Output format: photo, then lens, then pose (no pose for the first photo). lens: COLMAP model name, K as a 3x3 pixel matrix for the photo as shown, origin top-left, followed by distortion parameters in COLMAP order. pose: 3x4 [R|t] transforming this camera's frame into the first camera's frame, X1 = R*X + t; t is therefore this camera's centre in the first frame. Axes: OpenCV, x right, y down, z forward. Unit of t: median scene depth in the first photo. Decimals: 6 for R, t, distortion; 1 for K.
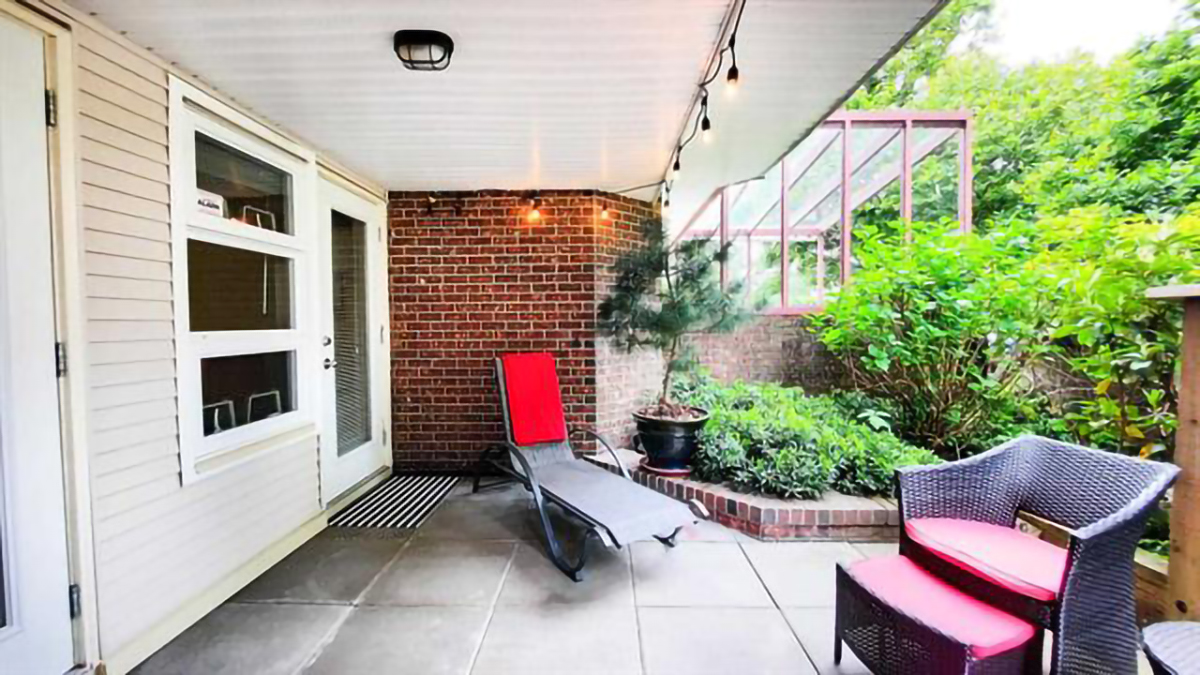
lens RADIAL K [[478.0, 0, 597.6], [0, 478.0, 335.4], [0, 0, 1]] dist [-0.015995, -0.000620]
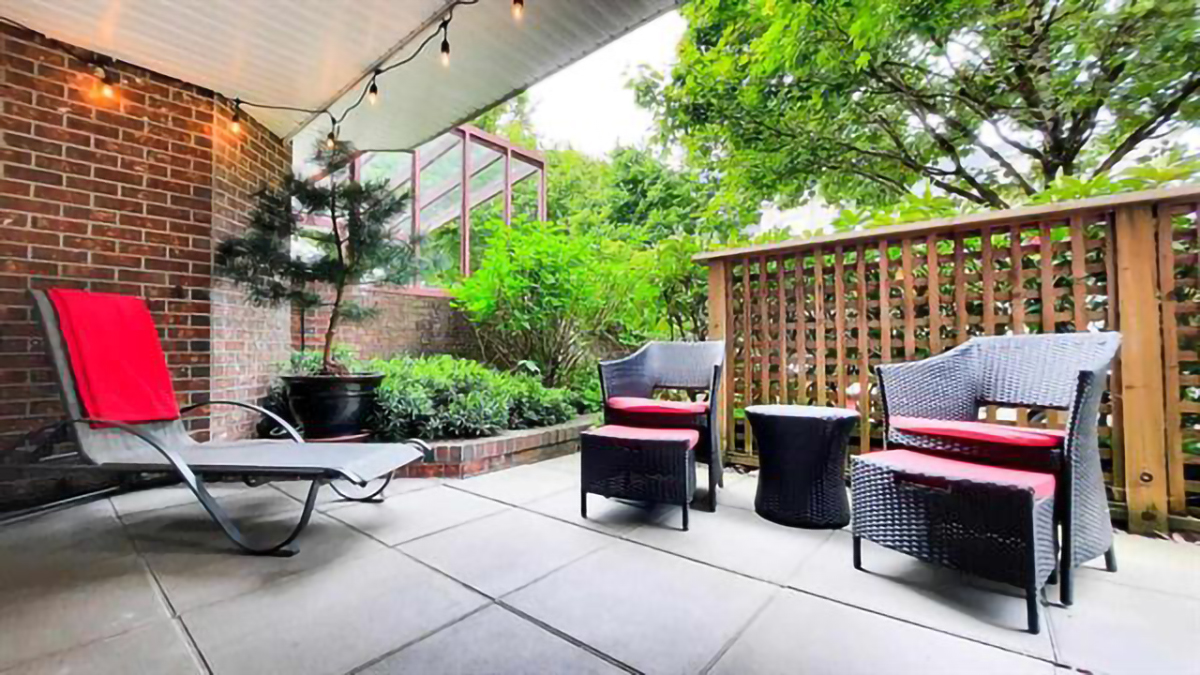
lens RADIAL K [[478.0, 0, 595.0], [0, 478.0, 337.5], [0, 0, 1]] dist [-0.015995, -0.000620]
pose [[0.629727, 0.024352, 0.776435, -0.197479], [0.026003, 0.998288, -0.052400, 0.136671], [-0.776381, 0.053187, 0.628015, 0.086911]]
